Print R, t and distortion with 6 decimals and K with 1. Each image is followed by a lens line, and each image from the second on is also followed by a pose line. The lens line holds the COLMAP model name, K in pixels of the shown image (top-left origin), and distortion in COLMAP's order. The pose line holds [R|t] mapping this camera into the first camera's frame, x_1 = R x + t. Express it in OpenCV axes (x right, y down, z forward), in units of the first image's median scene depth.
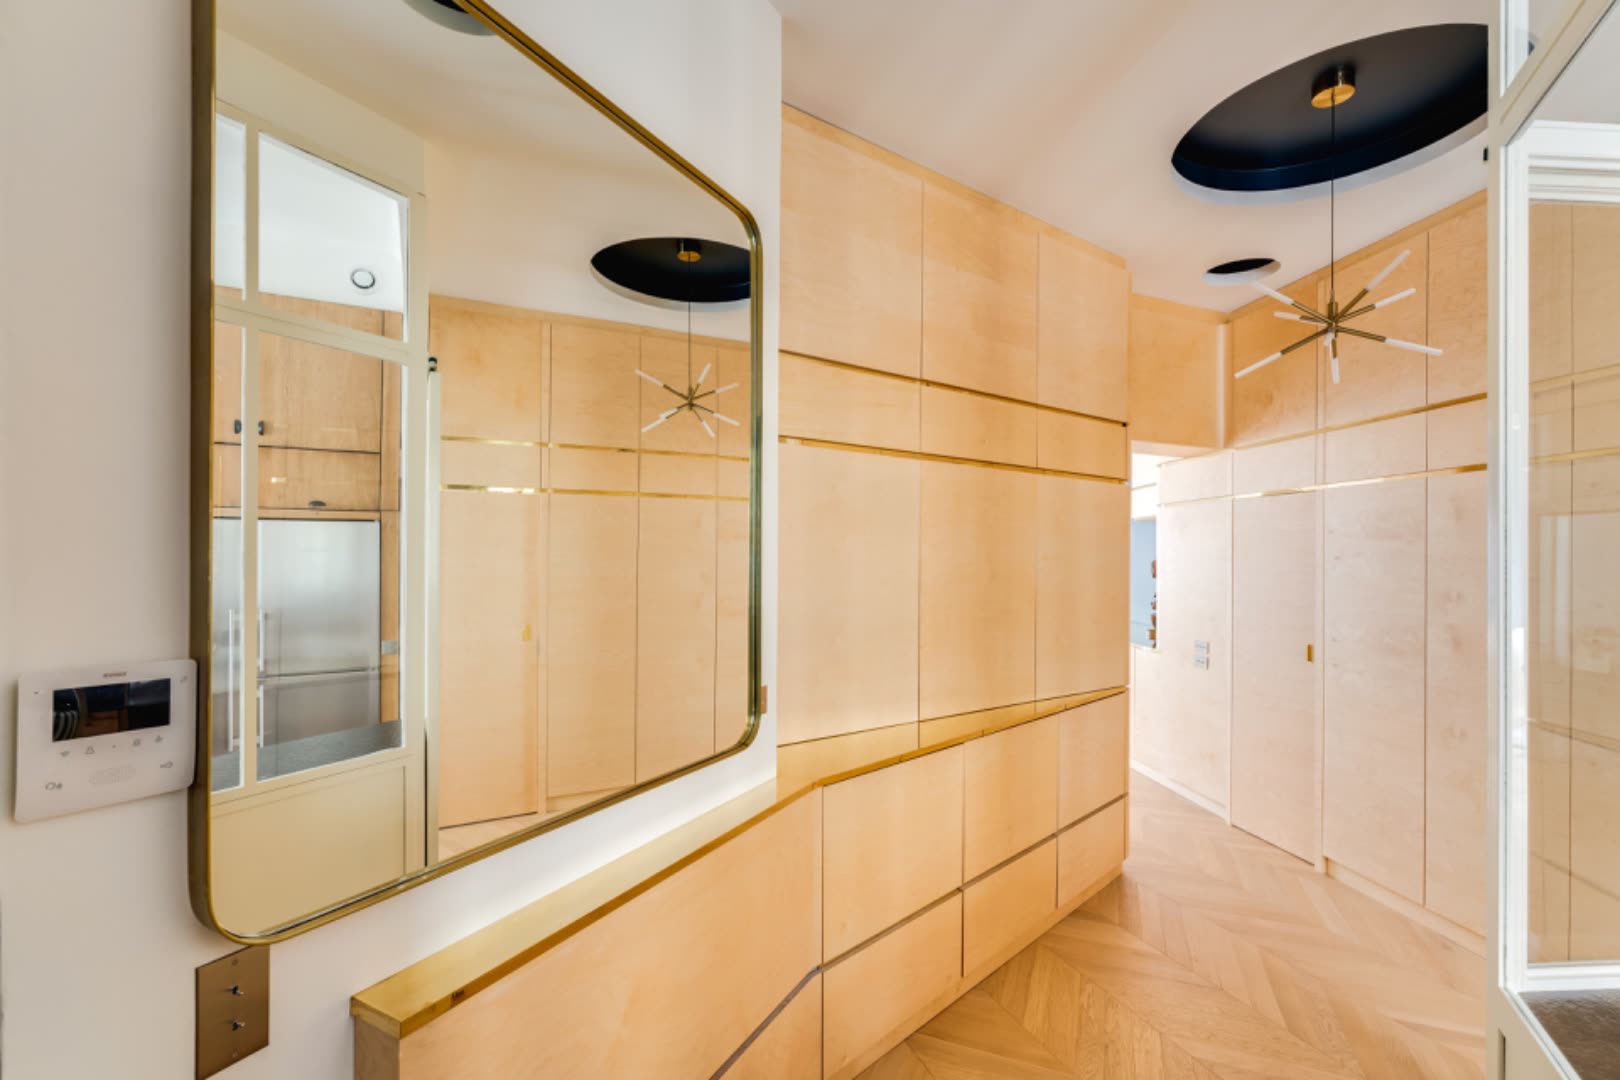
lens RADIAL K [[722.5, 0, 810.0], [0, 722.5, 540.0], [0, 0, 1]] dist [0.000001, 0.004801]
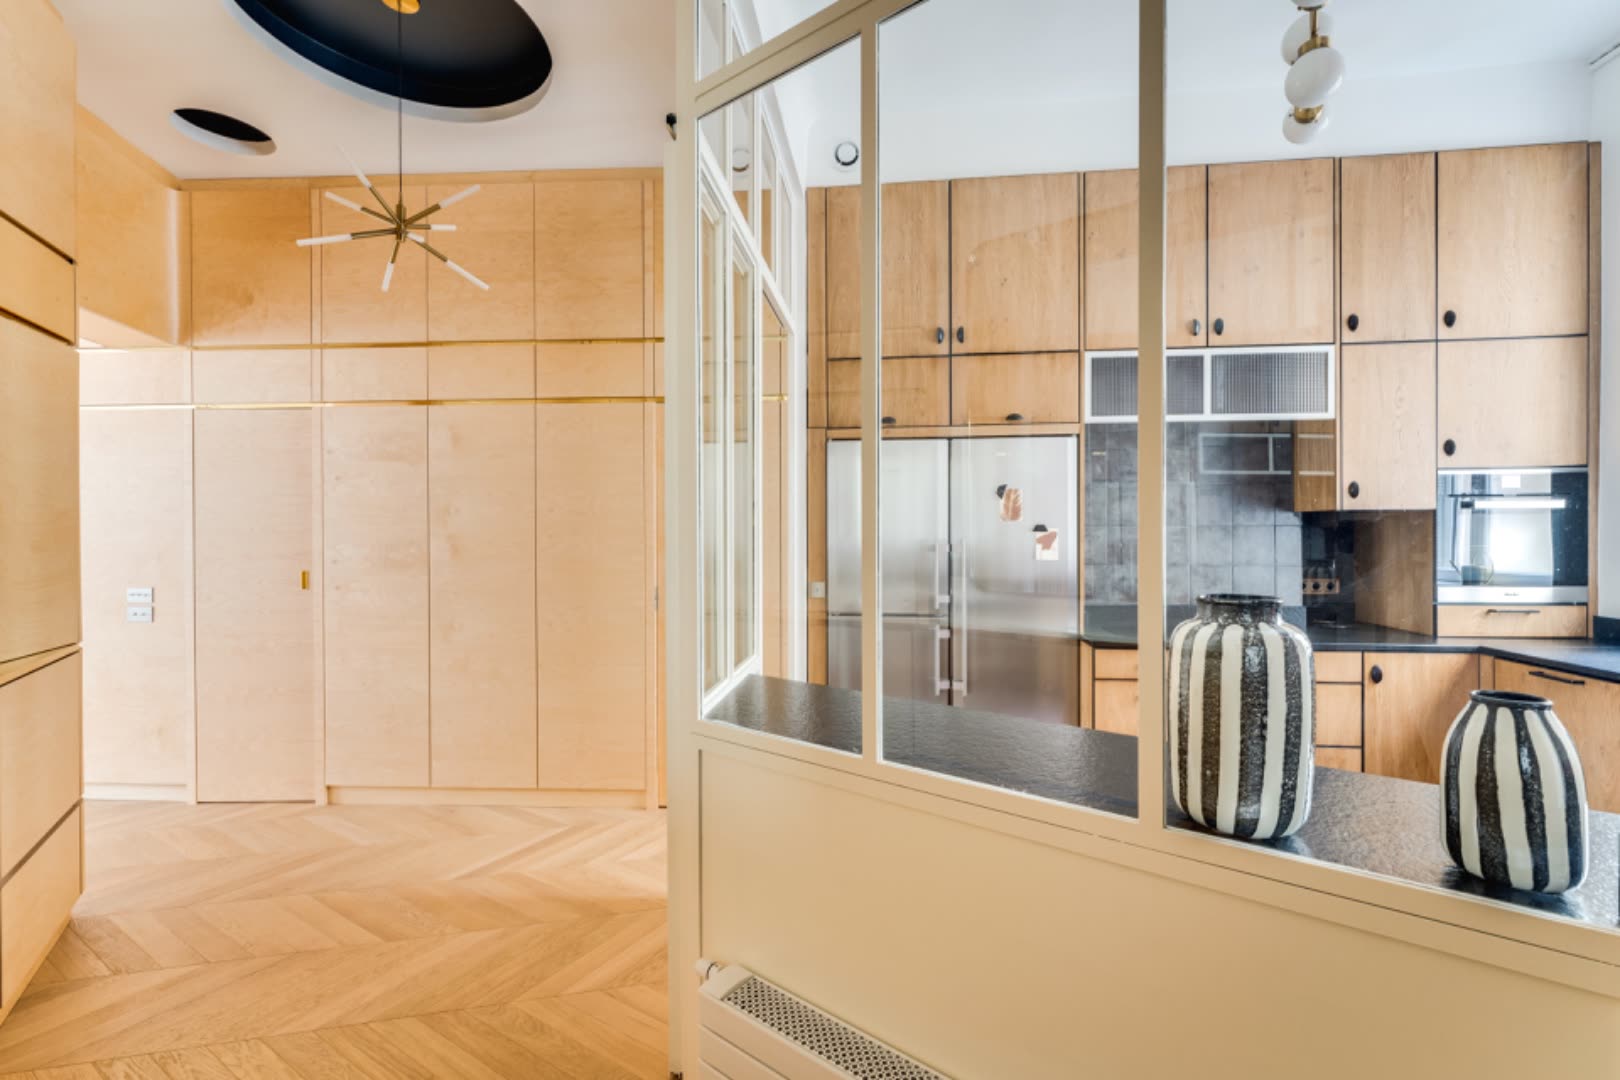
lens RADIAL K [[722.5, 0, 810.0], [0, 722.5, 540.0], [0, 0, 1]] dist [0.000001, 0.004801]
pose [[0.142669, -0.002452, 0.989767, -0.146427], [-0.006279, 0.999975, 0.003382, 0.097811], [-0.989750, -0.006697, 0.142650, 0.218852]]
